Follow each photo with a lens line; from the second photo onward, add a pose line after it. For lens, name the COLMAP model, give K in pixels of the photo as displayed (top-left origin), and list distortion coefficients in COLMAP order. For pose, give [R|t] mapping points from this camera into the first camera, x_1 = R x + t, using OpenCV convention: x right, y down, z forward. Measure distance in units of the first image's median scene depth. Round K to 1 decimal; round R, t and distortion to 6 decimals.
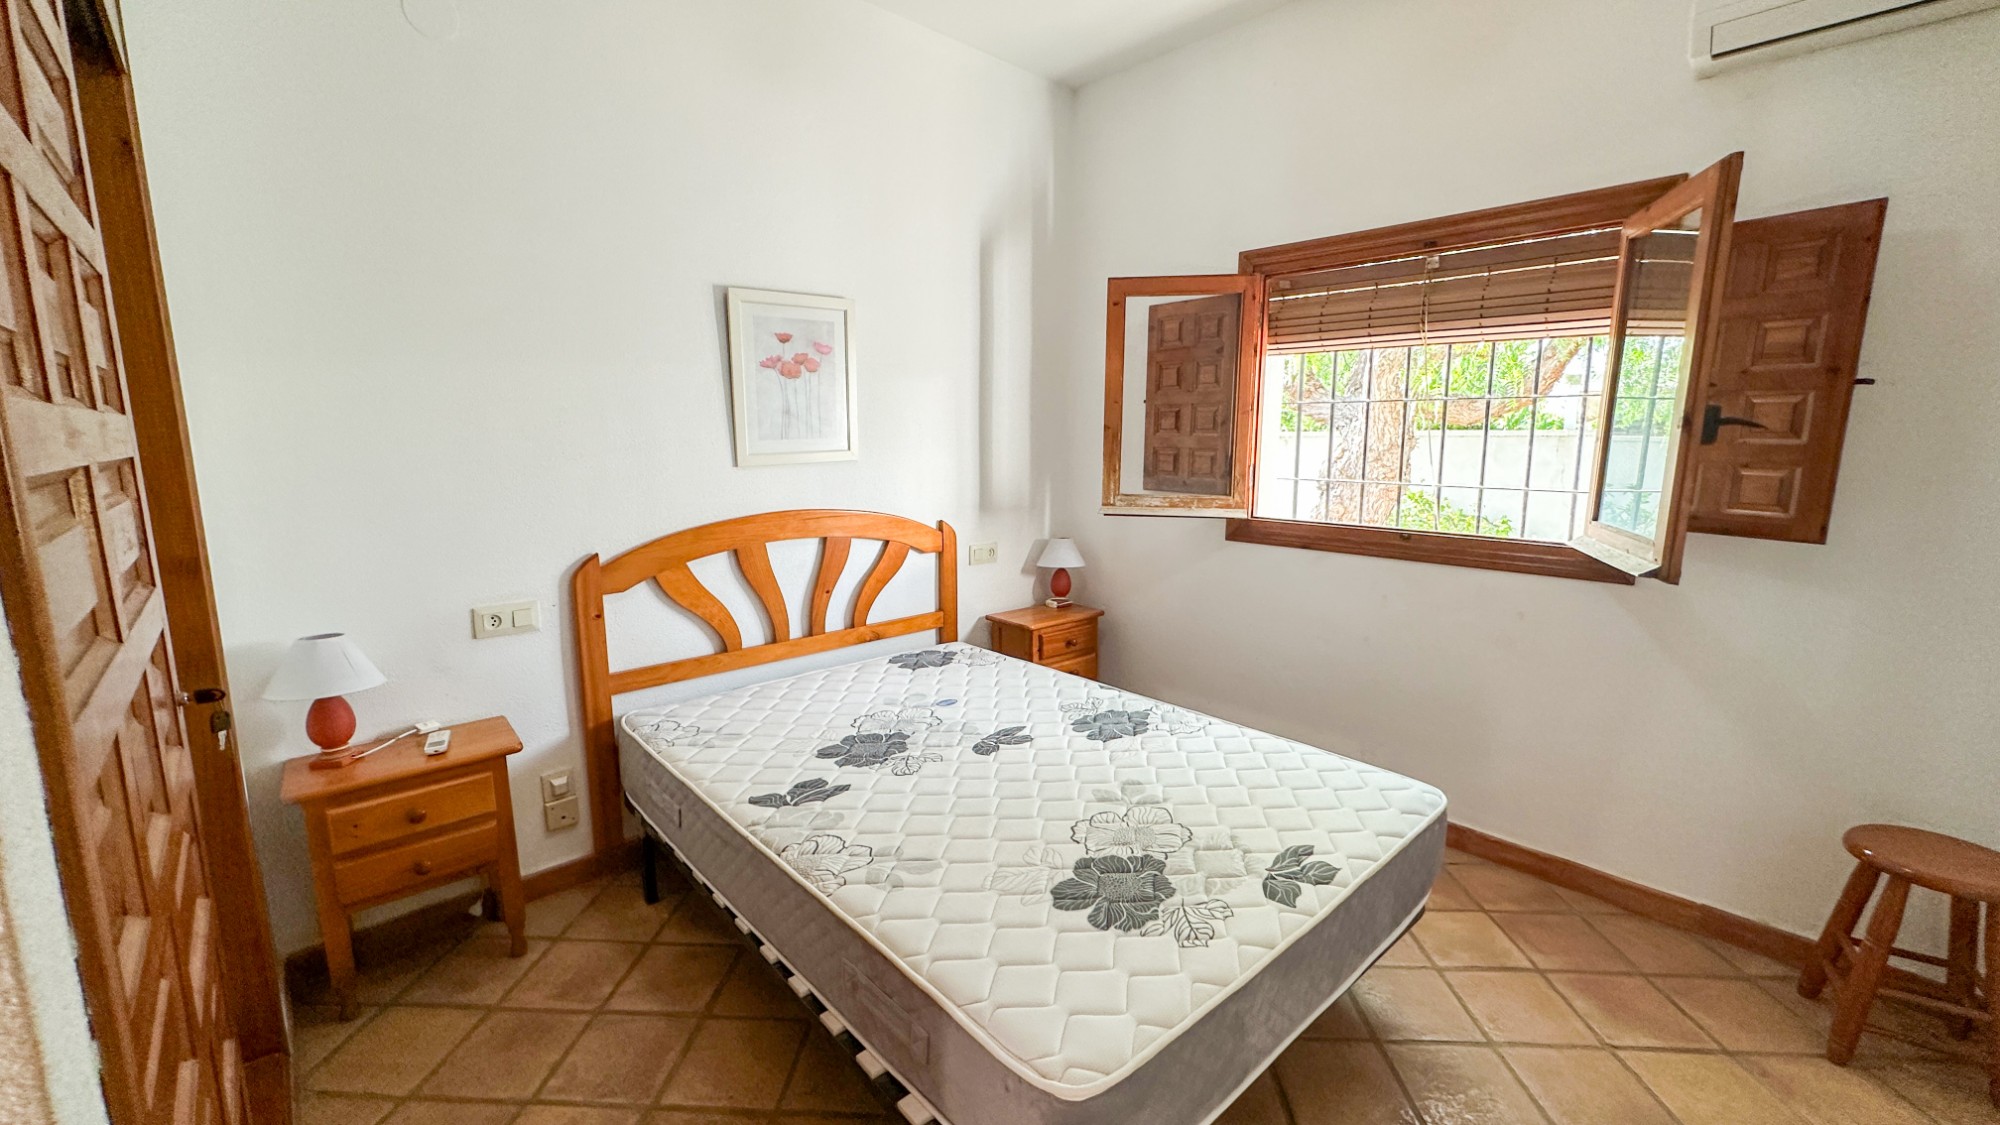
lens RADIAL K [[795.8, 0, 1000.3], [0, 795.8, 558.4], [0, 0, 1]] dist [-0.000381, 0.000519]
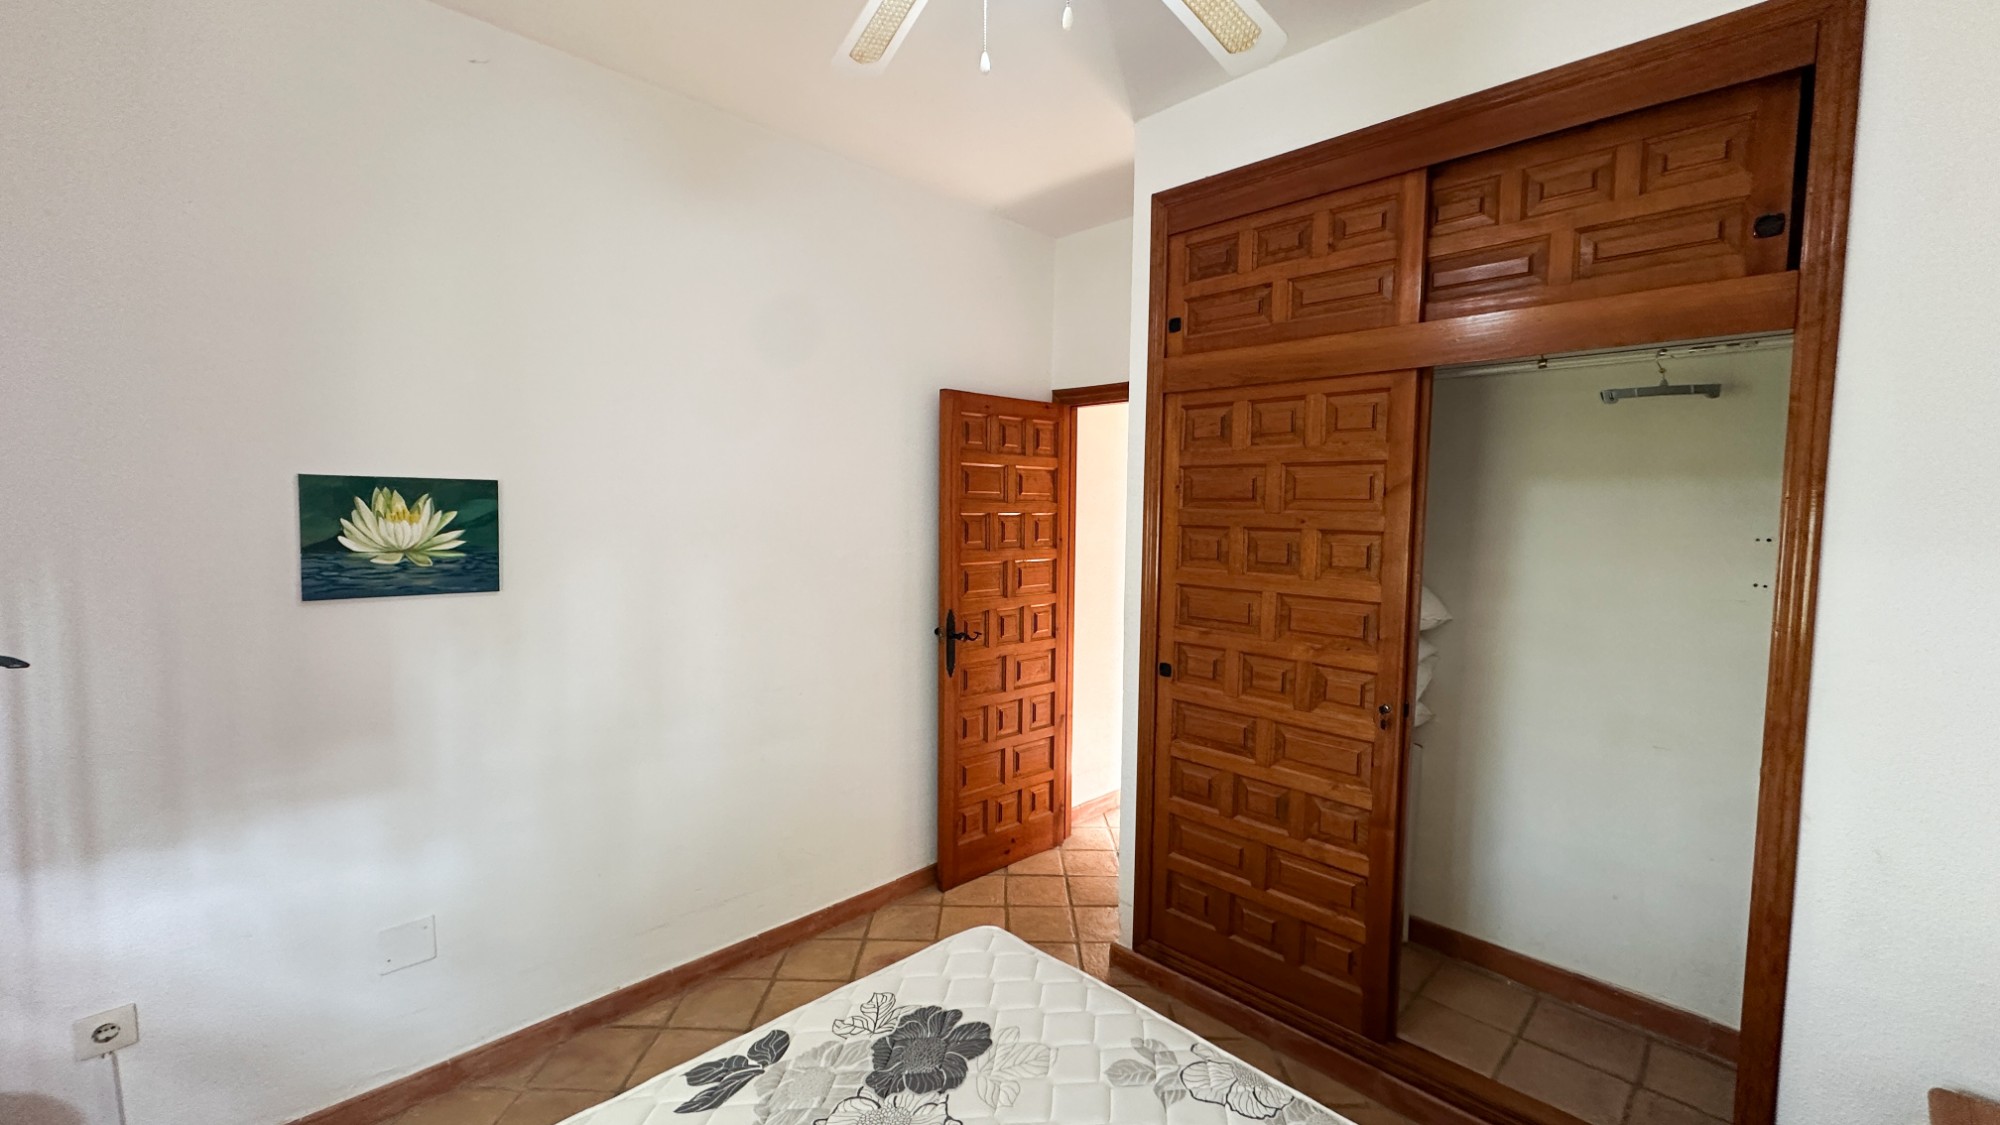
lens RADIAL K [[796.2, 0, 1004.5], [0, 796.2, 558.8], [0, 0, 1]] dist [-0.001968, -0.000233]
pose [[-0.999028, -0.011058, -0.042665, 0.065314], [-0.020242, 0.974995, 0.221302, -0.290745], [0.039151, 0.221951, -0.974271, 1.245701]]
